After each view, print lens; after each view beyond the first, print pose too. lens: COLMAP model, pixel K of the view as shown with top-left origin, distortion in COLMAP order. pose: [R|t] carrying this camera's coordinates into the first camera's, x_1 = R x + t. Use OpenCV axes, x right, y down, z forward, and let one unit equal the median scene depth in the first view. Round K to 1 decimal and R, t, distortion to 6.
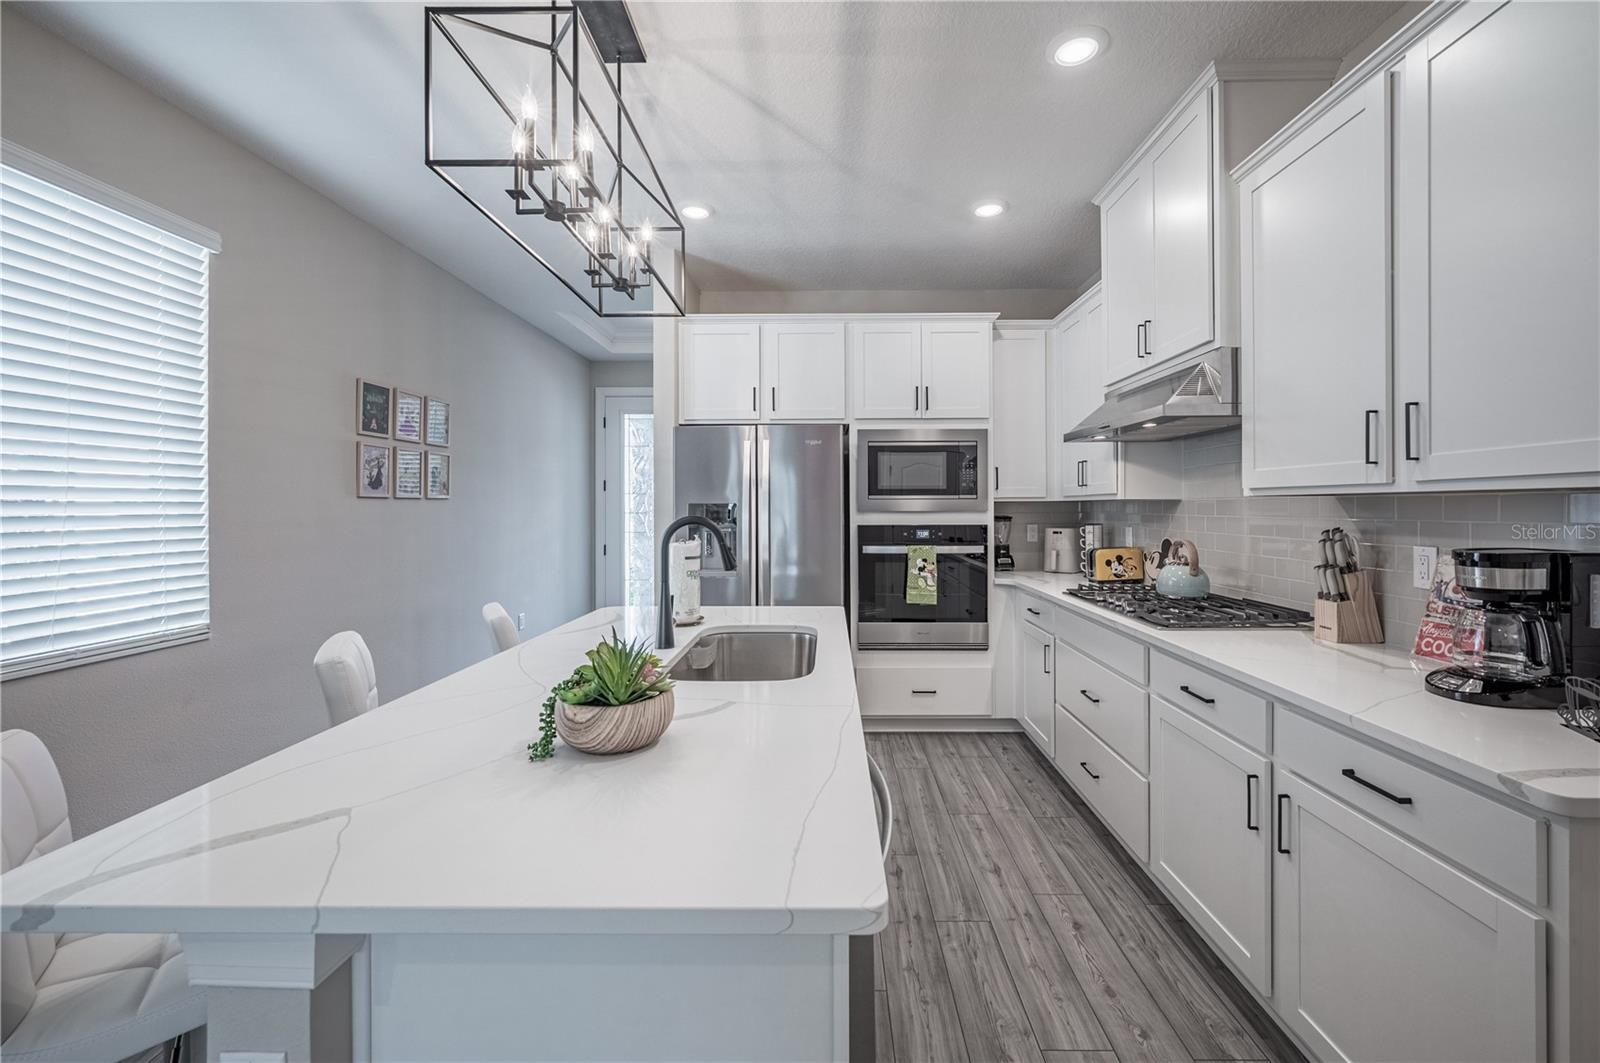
lens RADIAL K [[632.2, 0, 833.2], [0, 632.2, 509.8], [0, 0, 1]] dist [-0.004827, 0.000944]
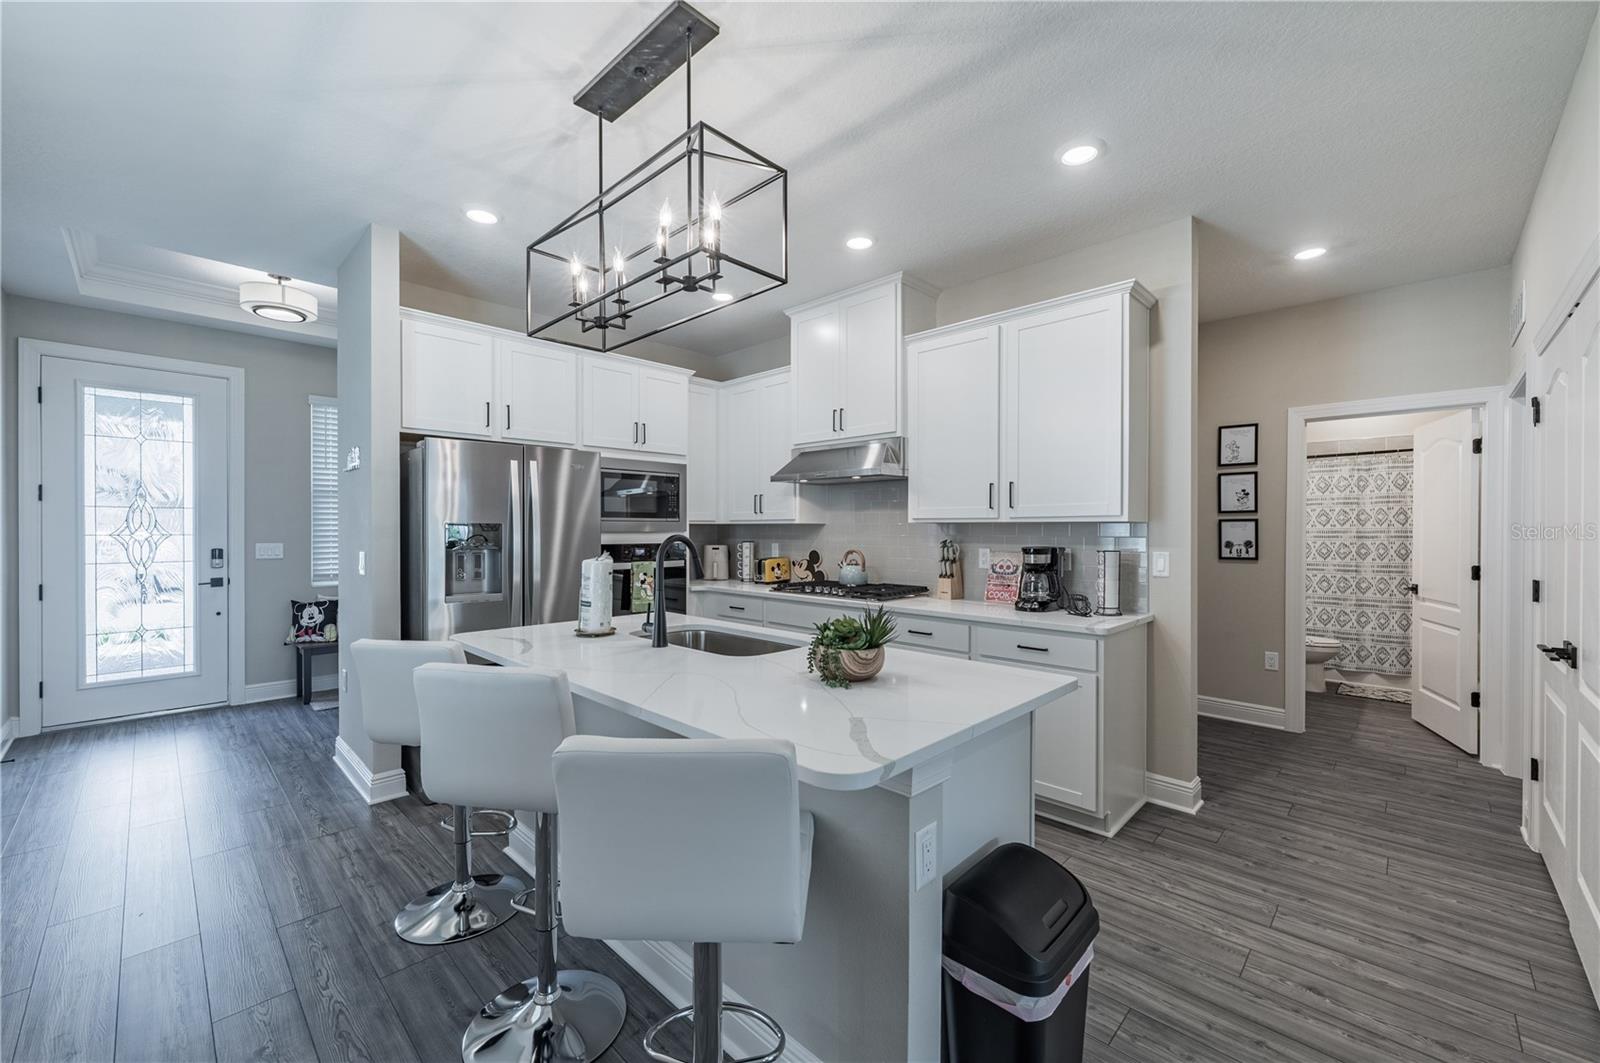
lens RADIAL K [[632.2, 0, 801.0], [0, 632.2, 538.1], [0, 0, 1]] dist [-0.004827, 0.000944]
pose [[0.699185, -0.009121, 0.714882, -0.539671], [-0.000535, 0.999912, 0.013281, -0.001815], [-0.714940, -0.009668, 0.699119, -0.015156]]
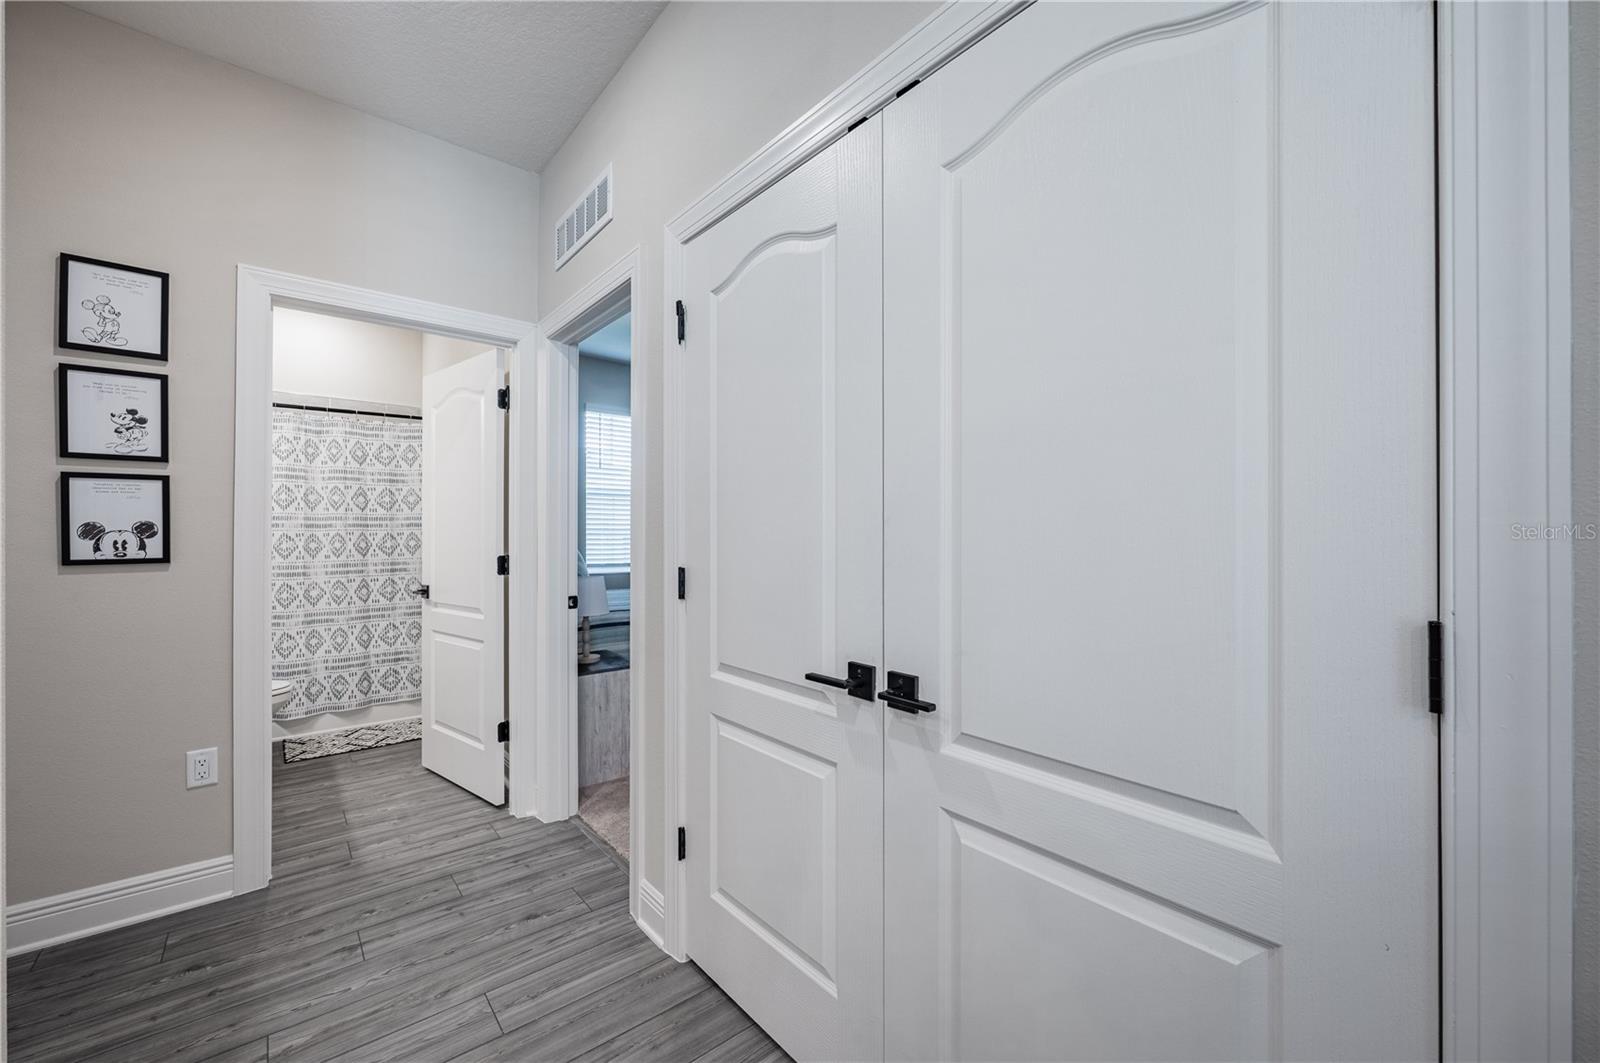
lens RADIAL K [[632.2, 0, 812.3], [0, 632.2, 529.4], [0, 0, 1]] dist [-0.004827, 0.000944]
pose [[-0.649798, 0.005761, 0.760085, 0.202107], [0.001008, 0.999977, -0.006717, 0.033670], [-0.760107, -0.003599, -0.649788, 0.148743]]
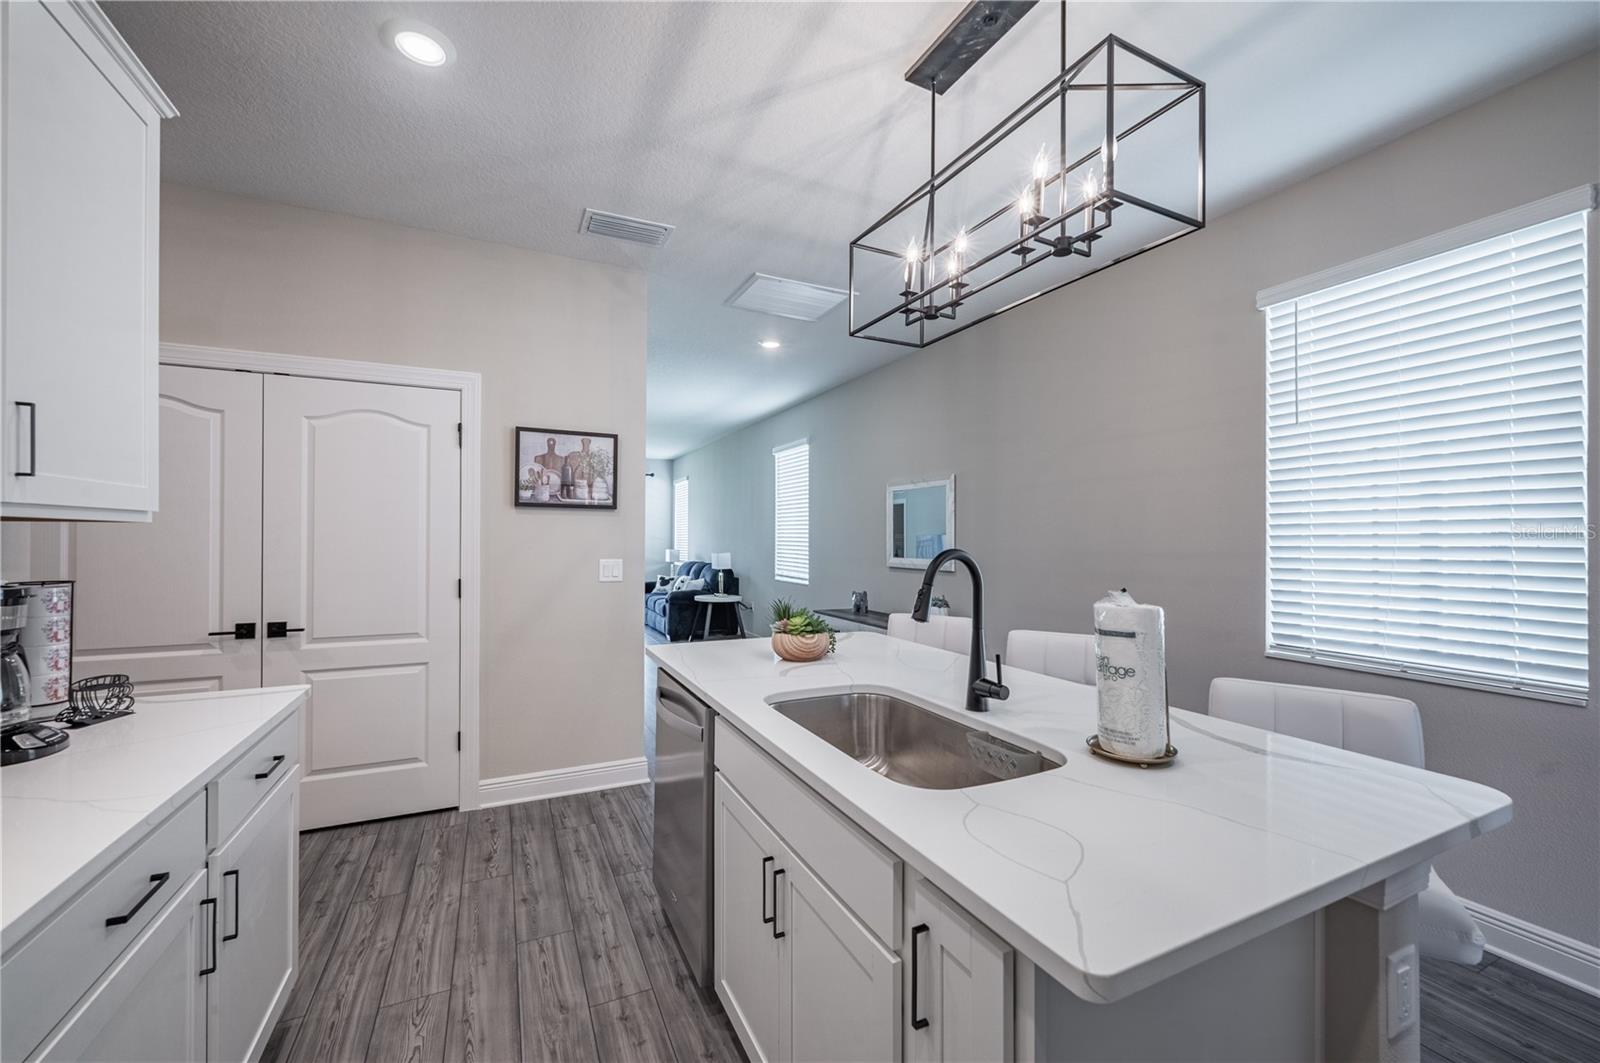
lens RADIAL K [[632.2, 0, 802.4], [0, 632.2, 534.5], [0, 0, 1]] dist [-0.004827, 0.000944]
pose [[-0.904764, -0.005430, -0.425879, 0.165897], [-0.004327, 0.999984, -0.003557, -0.003816], [0.425891, -0.001375, -0.904773, 0.947731]]
